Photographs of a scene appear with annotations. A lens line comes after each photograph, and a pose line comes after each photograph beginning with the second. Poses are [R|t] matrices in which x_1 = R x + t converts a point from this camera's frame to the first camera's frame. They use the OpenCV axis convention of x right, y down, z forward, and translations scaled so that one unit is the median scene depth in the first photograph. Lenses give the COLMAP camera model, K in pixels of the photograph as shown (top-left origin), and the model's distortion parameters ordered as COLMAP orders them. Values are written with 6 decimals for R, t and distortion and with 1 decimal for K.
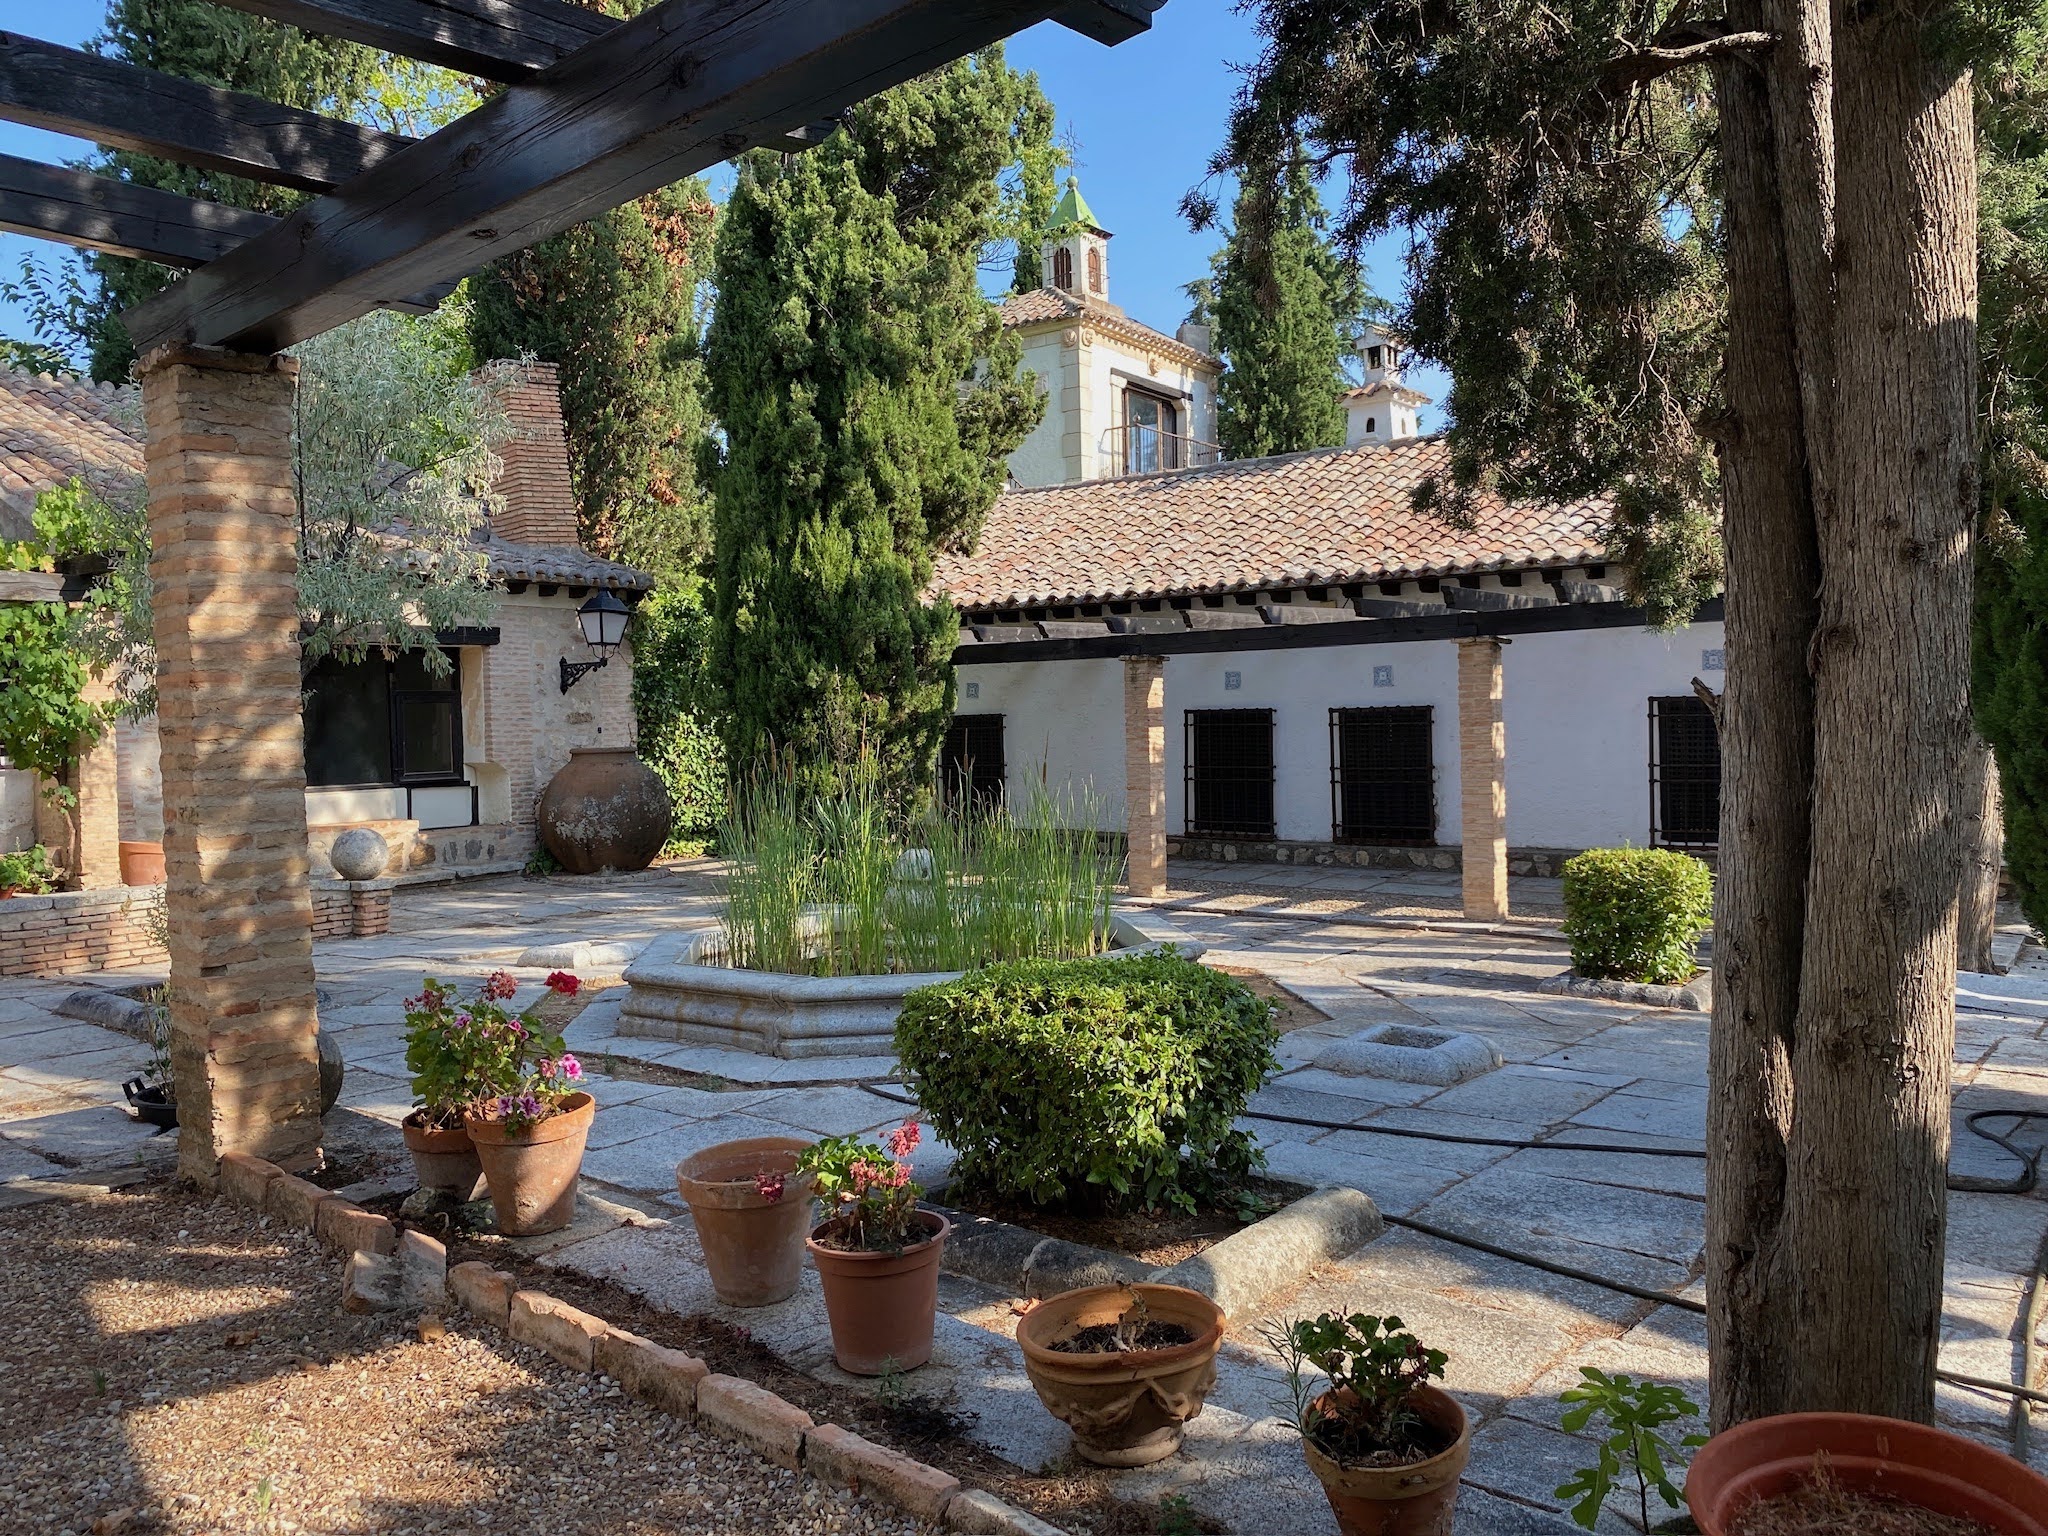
lens RADIAL K [[1578.5, 0, 991.8], [0, 1578.5, 784.6], [0, 0, 1]] dist [0.046436, -0.043614]
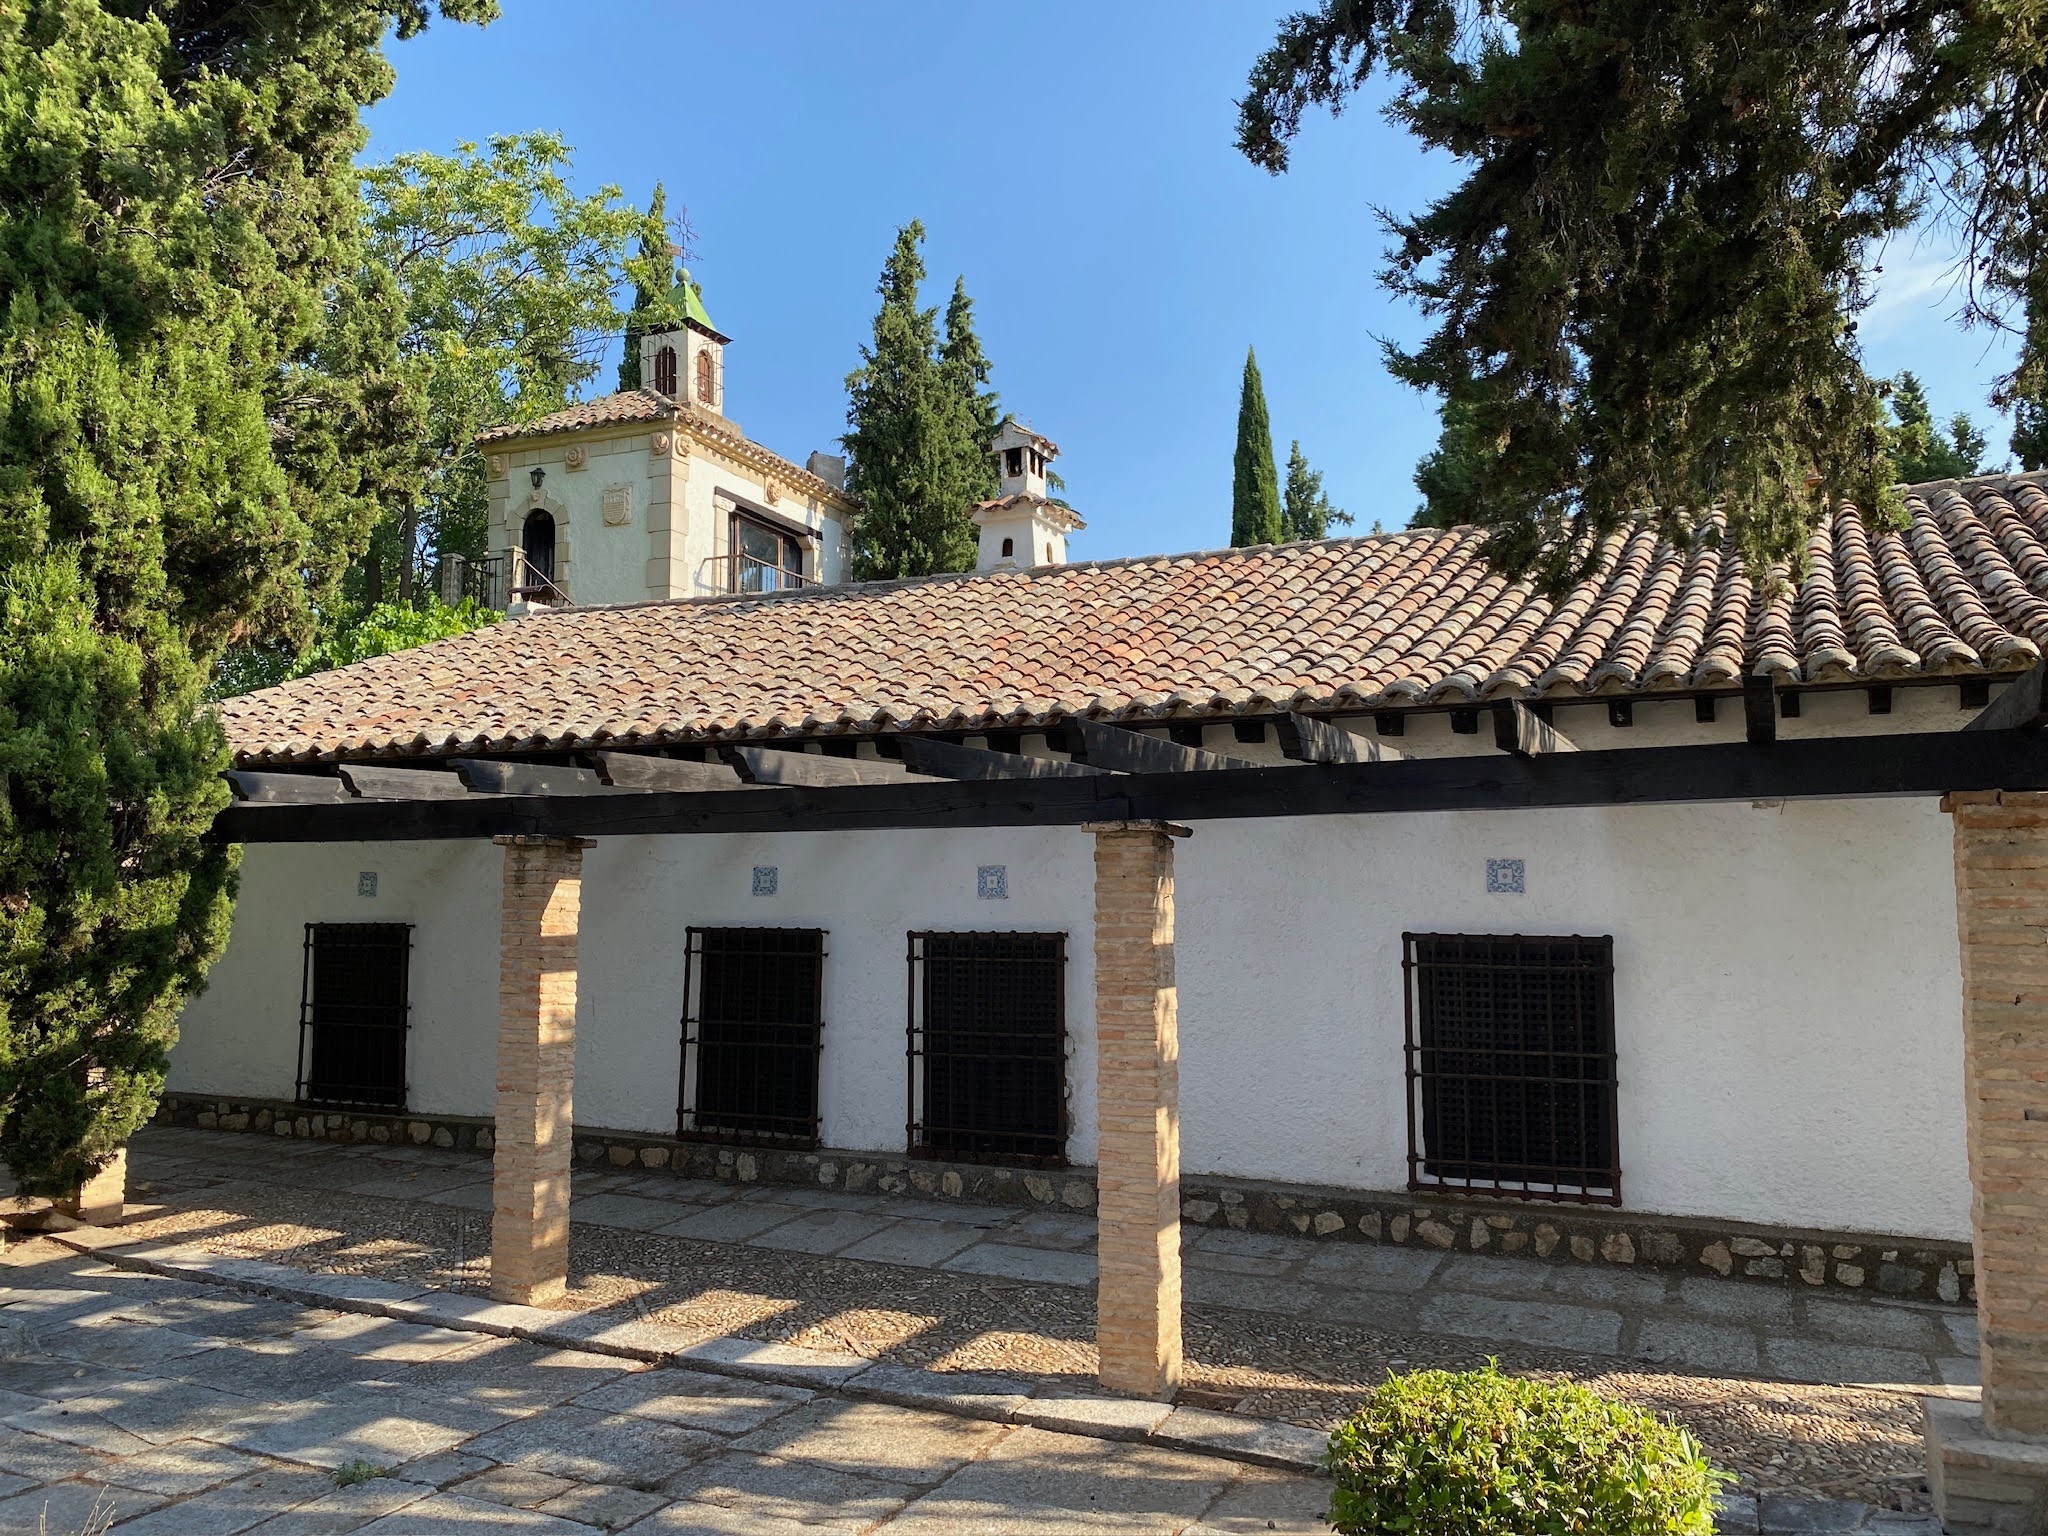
lens RADIAL K [[1578.5, 0, 1033.1], [0, 1578.5, 762.5], [0, 0, 1]] dist [0.046436, -0.043614]
pose [[0.974396, 0.043095, 0.220671, 0.122043], [-0.013976, 0.991170, -0.131855, -0.033171], [-0.224405, 0.125395, 0.966395, 0.383707]]
